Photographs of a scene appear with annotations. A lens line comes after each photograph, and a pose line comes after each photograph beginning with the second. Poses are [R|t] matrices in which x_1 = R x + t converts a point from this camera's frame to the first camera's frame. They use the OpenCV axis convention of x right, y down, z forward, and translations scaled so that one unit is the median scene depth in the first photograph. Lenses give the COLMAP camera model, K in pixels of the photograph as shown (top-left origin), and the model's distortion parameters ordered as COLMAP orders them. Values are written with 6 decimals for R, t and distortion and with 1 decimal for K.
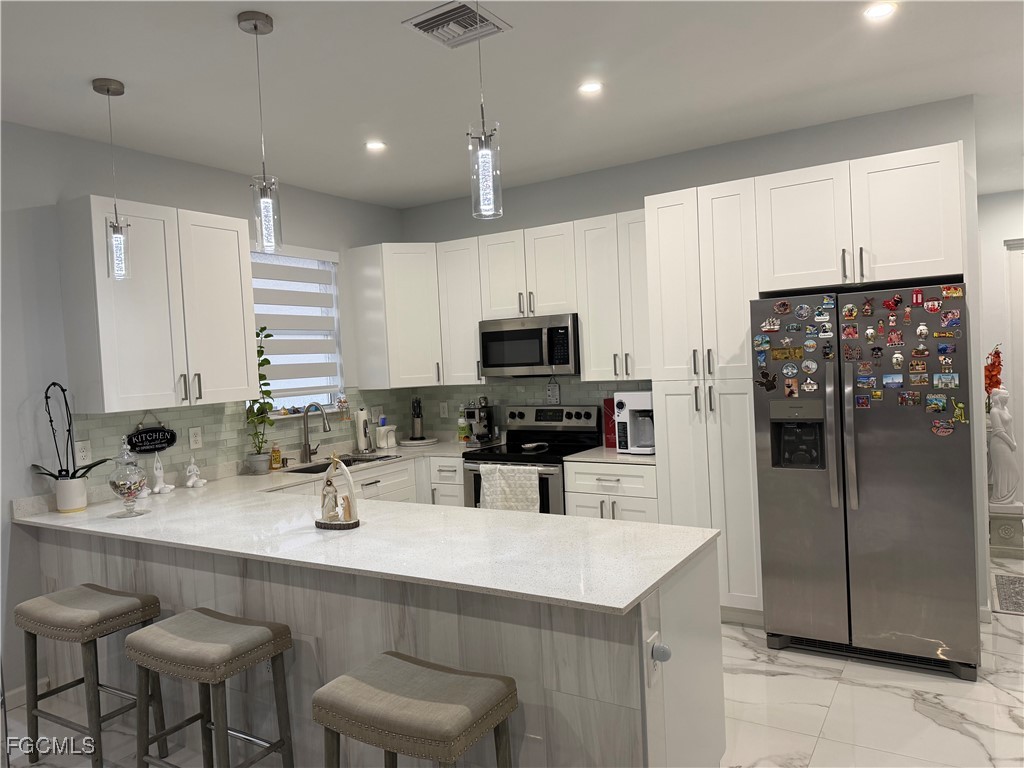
lens RADIAL K [[715.7, 0, 511.7], [0, 715.7, 379.9], [0, 0, 1]] dist [0.149361, -0.231385]
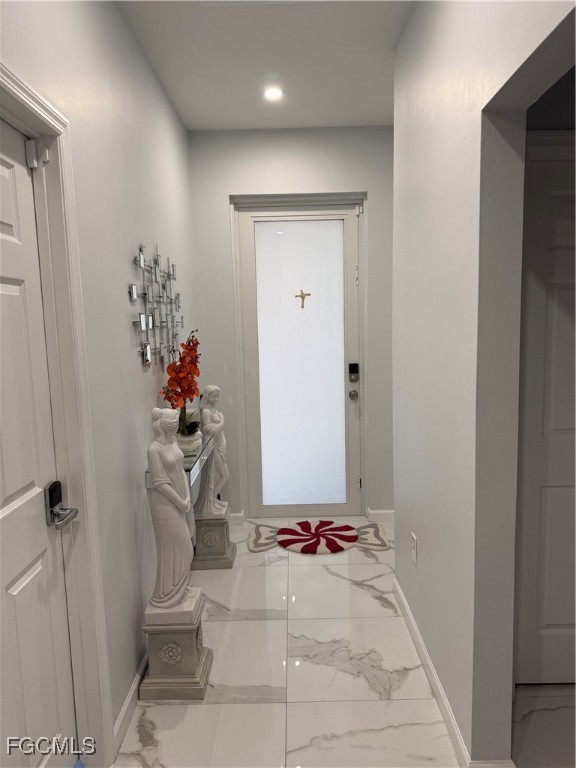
lens RADIAL K [[536.8, 0, 288.0], [0, 536.8, 384.0], [0, 0, 1]] dist [0.149361, -0.231385]
pose [[0.852607, -0.033985, 0.521446, 0.399158], [-0.004030, 0.997426, 0.071596, -0.030549], [-0.522537, -0.063145, 0.850275, 0.436305]]
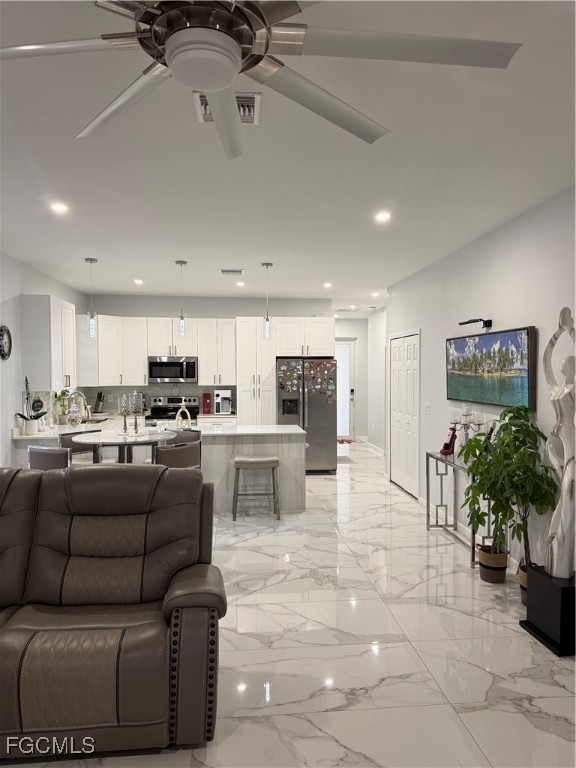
lens RADIAL K [[536.8, 0, 288.0], [0, 536.8, 384.0], [0, 0, 1]] dist [0.149361, -0.231385]
pose [[0.790899, 0.036976, 0.610828, -0.982887], [-0.021782, 0.999241, -0.032285, 0.062606], [-0.611558, 0.012229, 0.791105, -0.774751]]
